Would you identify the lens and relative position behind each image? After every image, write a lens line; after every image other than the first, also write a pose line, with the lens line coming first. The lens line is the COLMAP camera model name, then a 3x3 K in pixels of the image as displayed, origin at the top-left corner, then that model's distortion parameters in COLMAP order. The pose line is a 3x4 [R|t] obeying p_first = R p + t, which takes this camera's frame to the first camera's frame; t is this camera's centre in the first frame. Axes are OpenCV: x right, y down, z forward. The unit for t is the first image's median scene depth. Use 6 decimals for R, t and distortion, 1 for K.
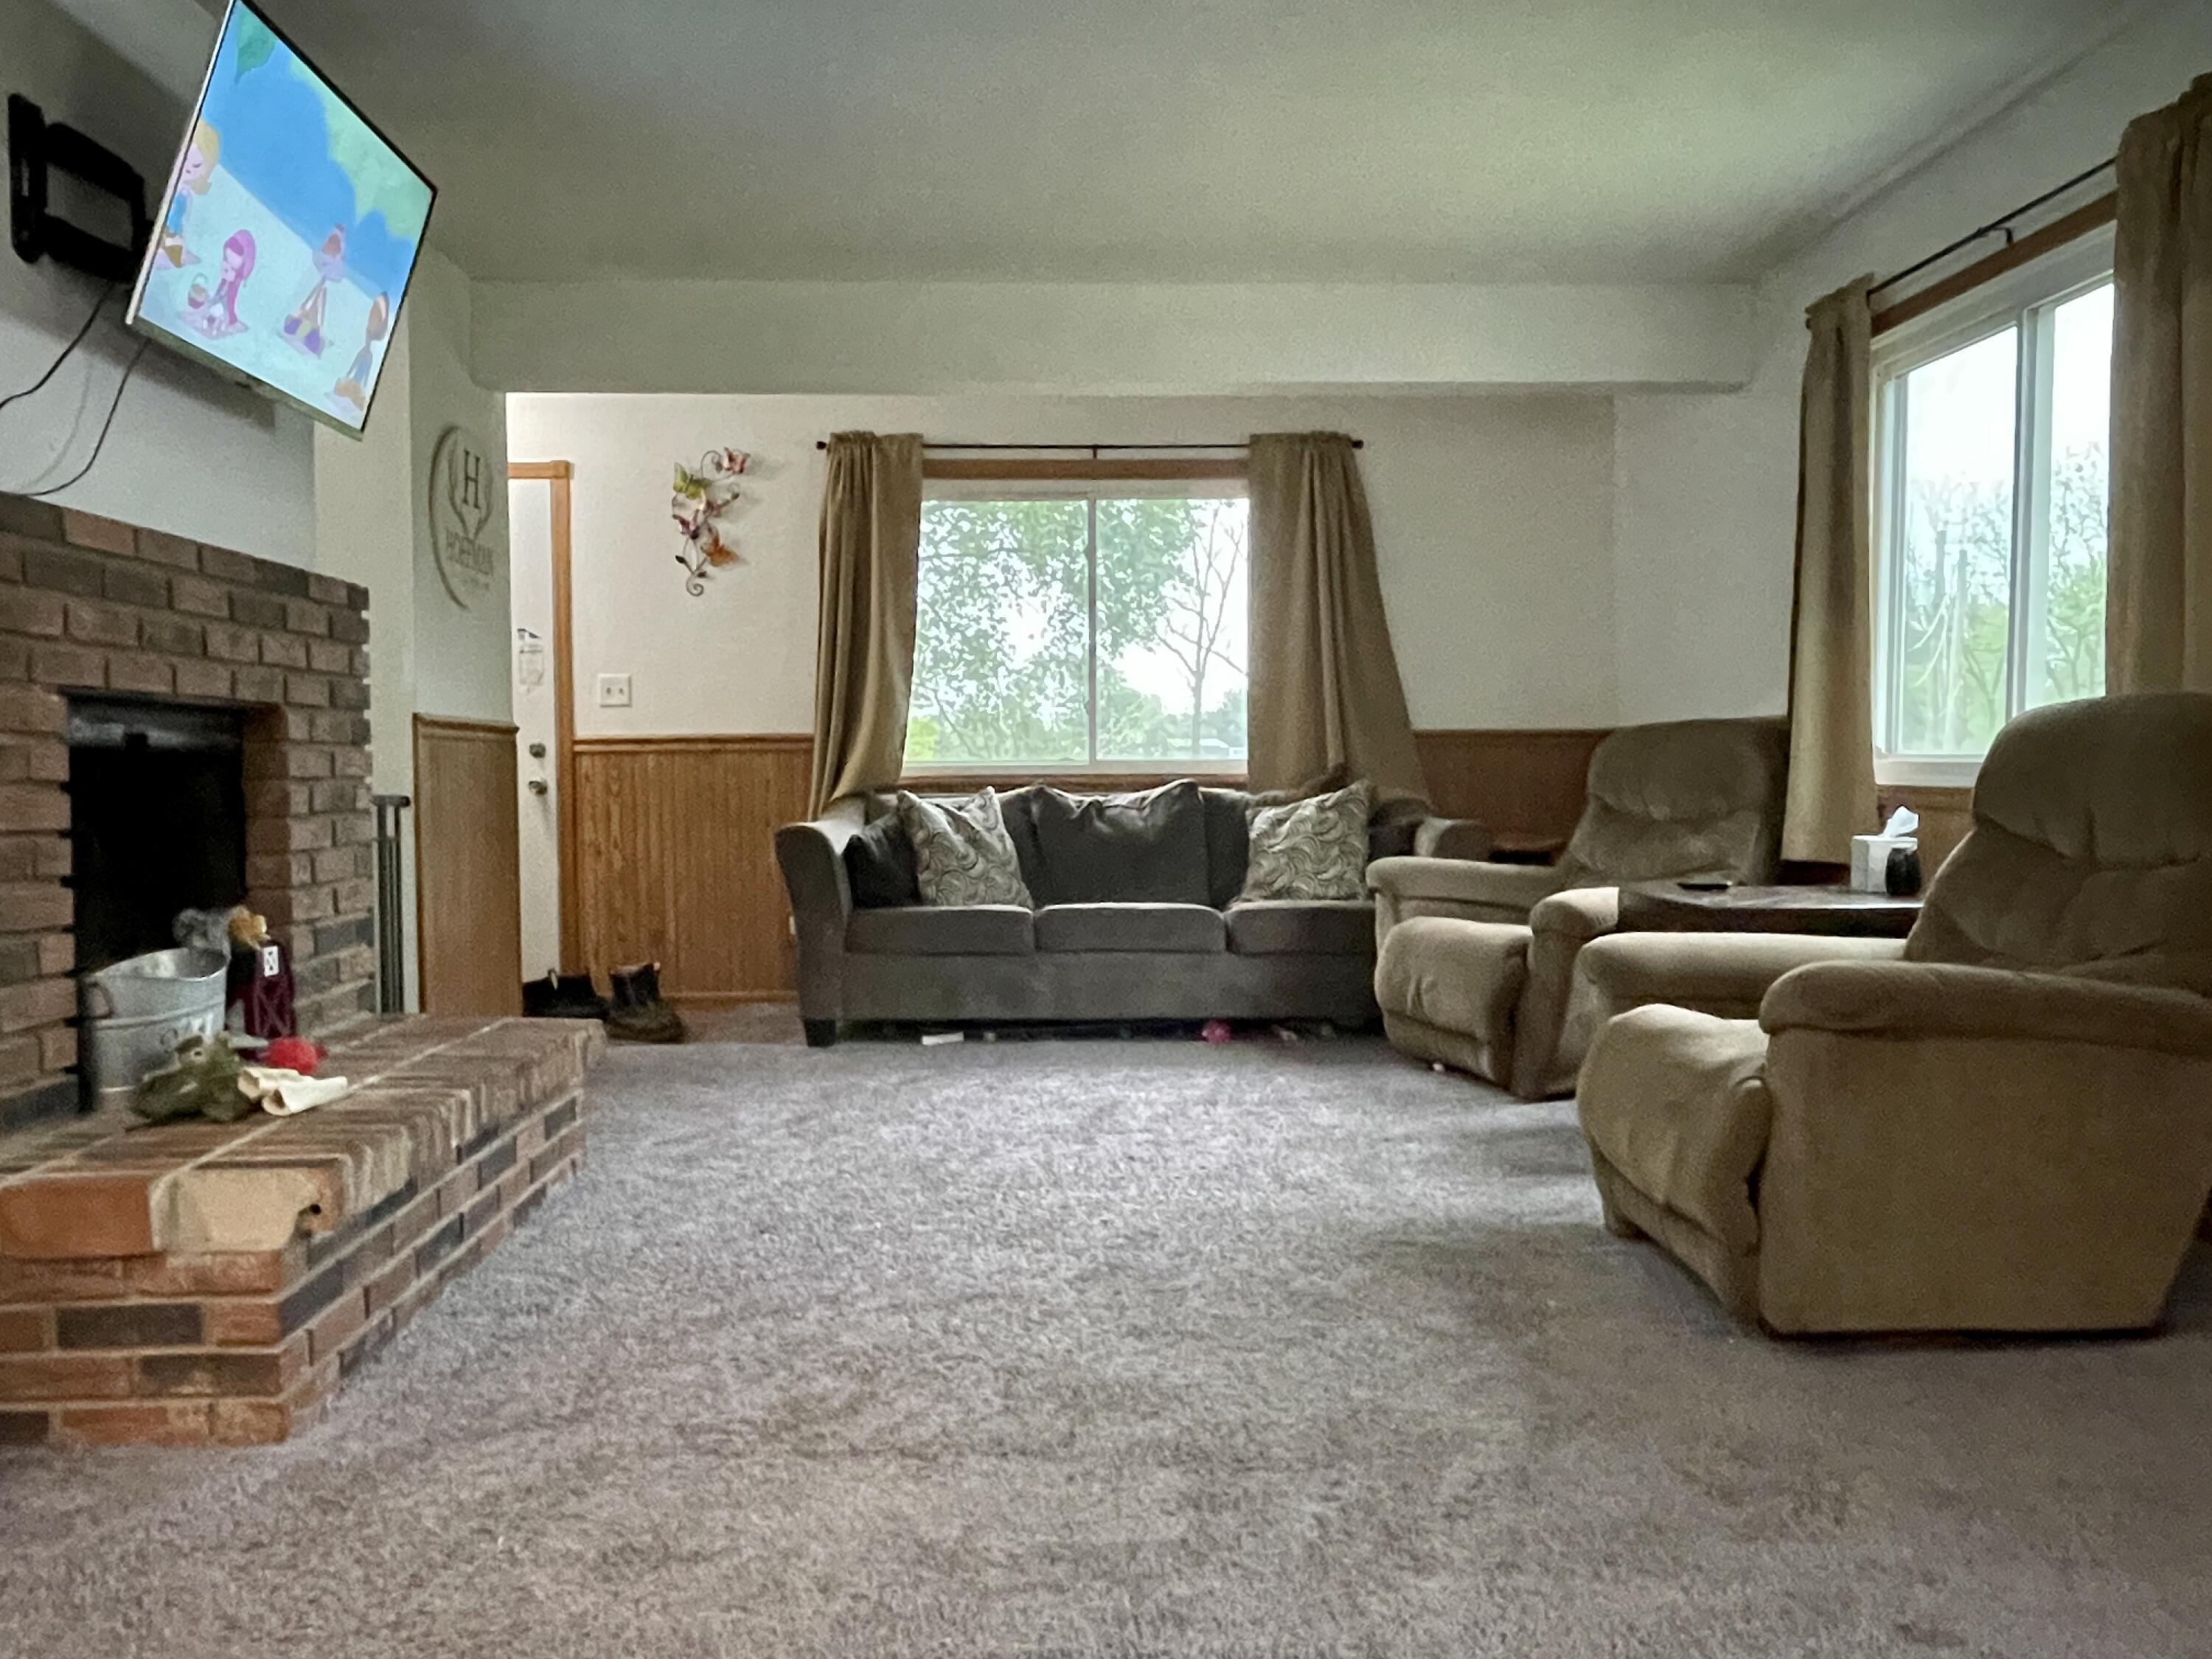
lens RADIAL K [[1688.0, 0, 1100.5], [0, 1688.0, 834.3], [0, 0, 1]] dist [0.007258, -0.010177]
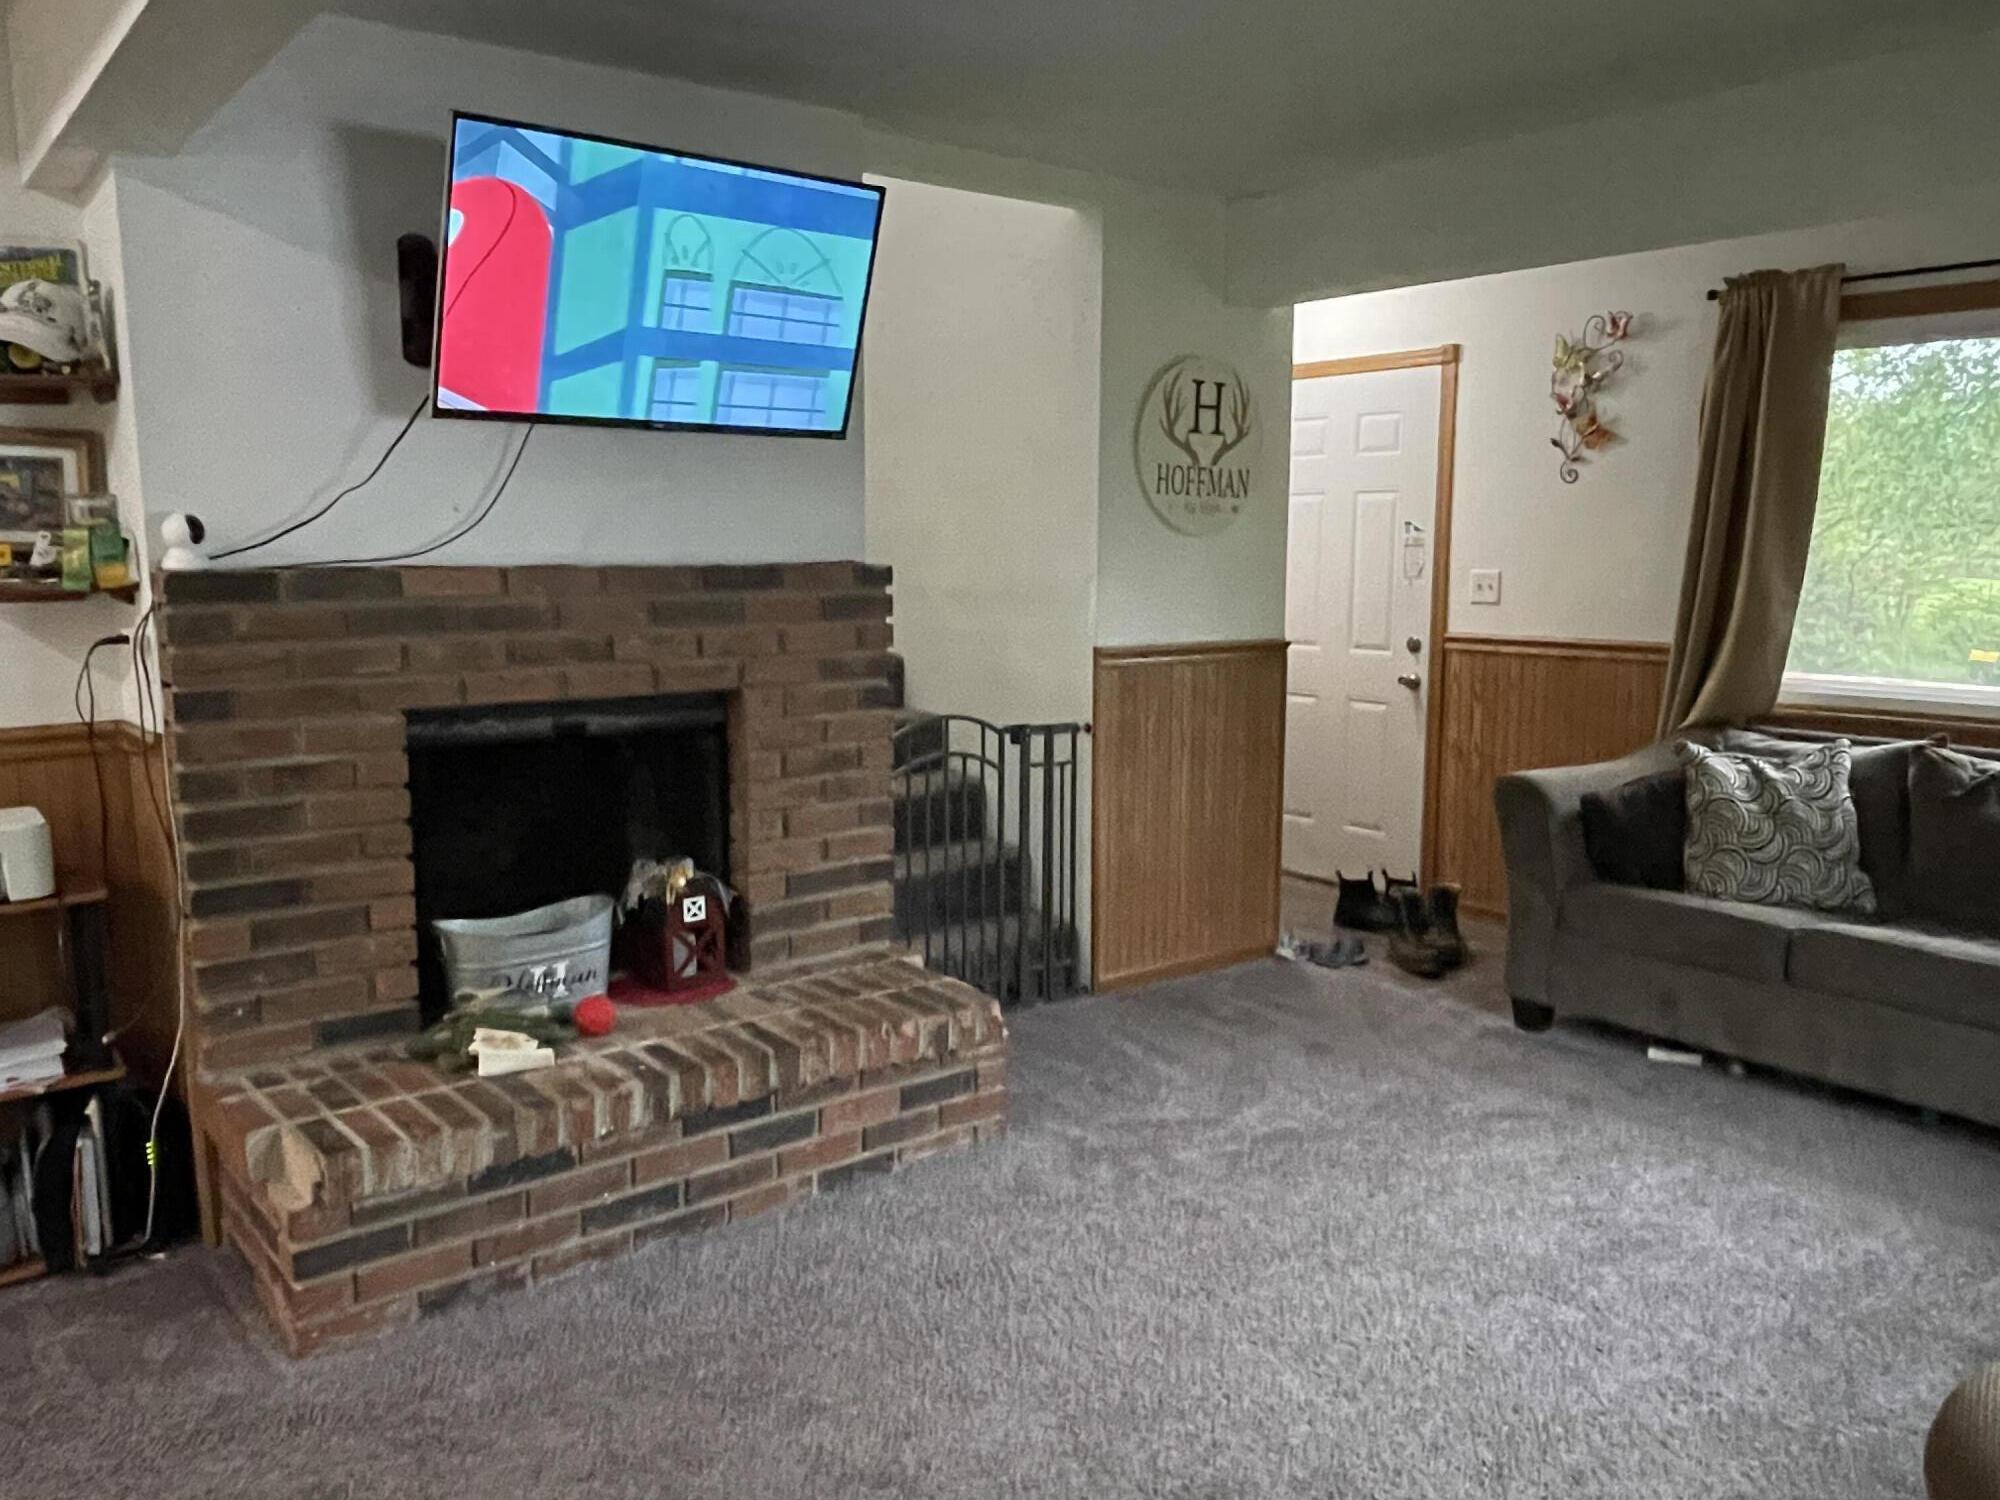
lens RADIAL K [[1526.2, 0, 1001.0], [0, 1526.2, 753.7], [0, 0, 1]] dist [0.007258, -0.010177]
pose [[0.598836, 0.116786, -0.792311, 0.241400], [-0.035442, 0.992206, 0.119463, -0.085911], [0.800087, -0.043458, 0.598307, 0.270798]]
